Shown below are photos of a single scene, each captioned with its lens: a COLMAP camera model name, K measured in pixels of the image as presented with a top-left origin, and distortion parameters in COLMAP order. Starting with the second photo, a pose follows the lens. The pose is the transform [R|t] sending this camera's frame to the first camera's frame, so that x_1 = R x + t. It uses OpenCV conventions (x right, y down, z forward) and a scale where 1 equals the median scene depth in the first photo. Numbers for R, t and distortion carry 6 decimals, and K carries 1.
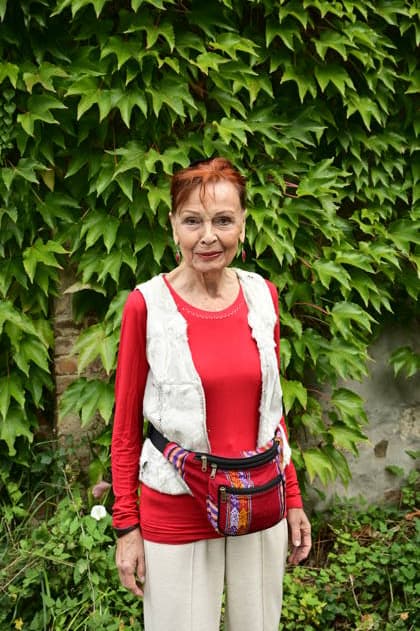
lens RADIAL K [[743.5, 0, 209.0], [0, 743.5, 317.2], [0, 0, 1]] dist [-0.011291, 0.000000]
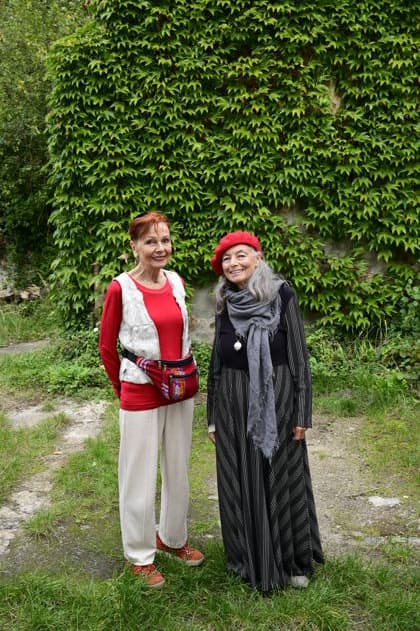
lens RADIAL K [[560.3, 0, 212.0], [0, 560.3, 316.7], [0, 0, 1]] dist [0.002548, -0.000141]
pose [[0.947451, 0.045032, -0.316715, 1.100725], [-0.036592, 0.998800, 0.032549, 0.095789], [0.317801, -0.019249, 0.947962, -1.186169]]
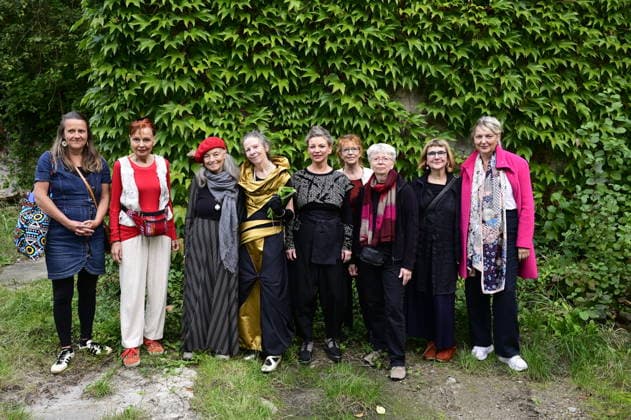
lens RADIAL K [[560.3, 0, 316.9], [0, 560.3, 210.5], [0, 0, 1]] dist [0.002548, -0.000141]
pose [[0.986444, 0.037731, -0.159703, 0.633549], [-0.033181, 0.998967, 0.031059, 0.042989], [0.160710, -0.025339, 0.986676, -0.686236]]
